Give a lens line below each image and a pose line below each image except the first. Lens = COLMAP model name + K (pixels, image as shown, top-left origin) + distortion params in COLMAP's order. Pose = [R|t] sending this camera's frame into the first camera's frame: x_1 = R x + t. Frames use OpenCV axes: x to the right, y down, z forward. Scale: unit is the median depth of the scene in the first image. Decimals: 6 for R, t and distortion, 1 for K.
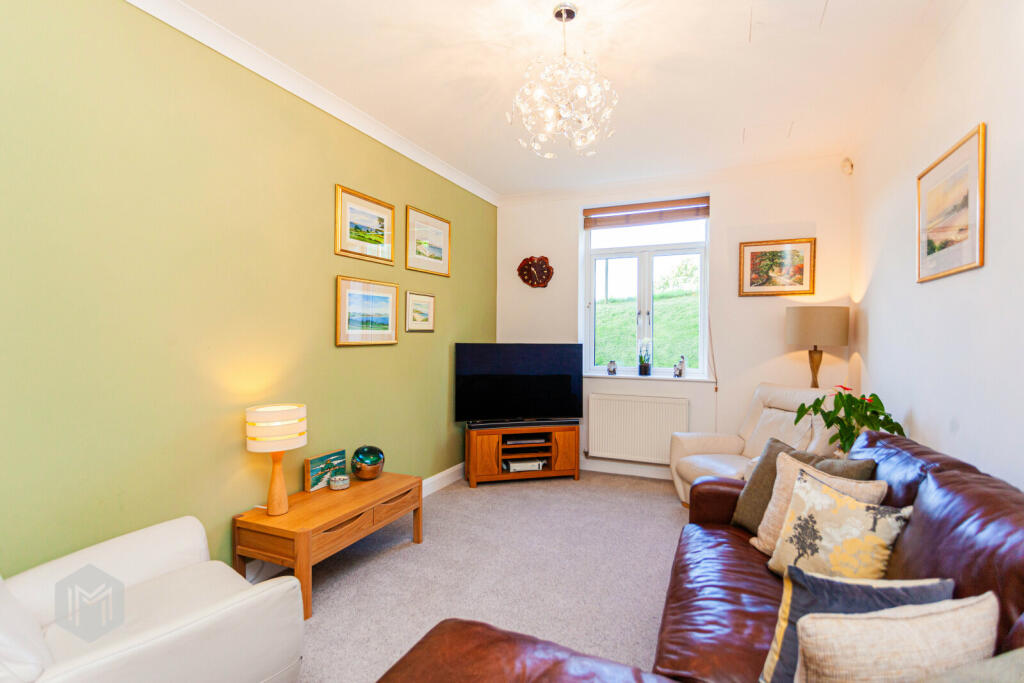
lens RADIAL K [[497.0, 0, 509.8], [0, 497.0, 340.5], [0, 0, 1]] dist [0.020268, -0.000261]
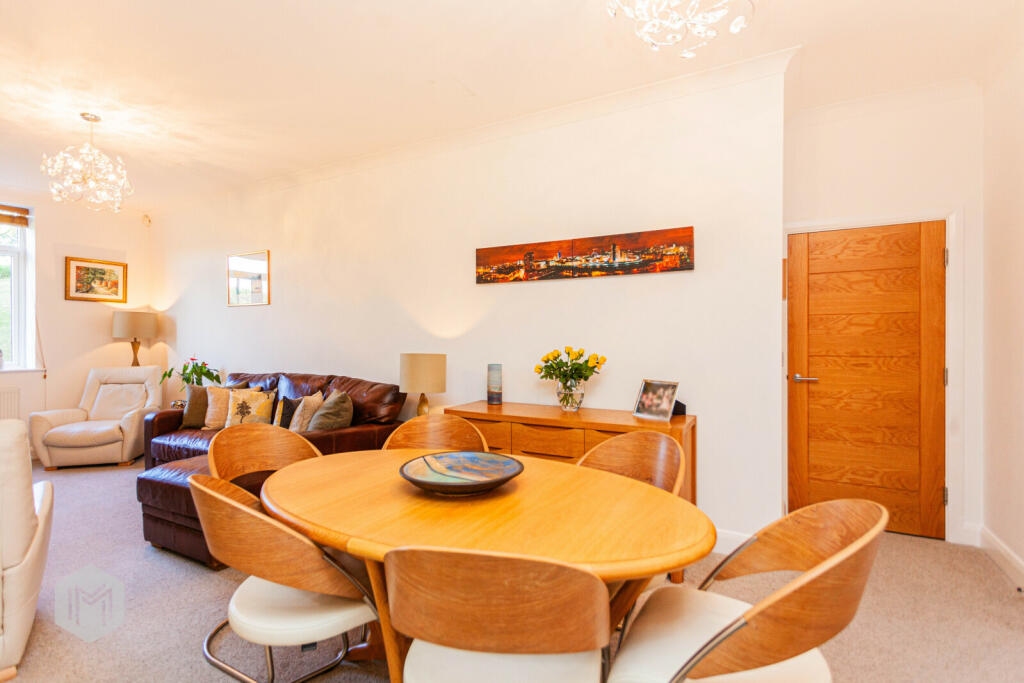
lens RADIAL K [[497.0, 0, 508.9], [0, 497.0, 340.9], [0, 0, 1]] dist [0.020268, -0.000261]
pose [[0.099659, -0.010398, 0.994967, -0.697357], [0.014297, 0.999857, 0.009017, 0.018765], [-0.994919, 0.013327, 0.099794, -0.223727]]
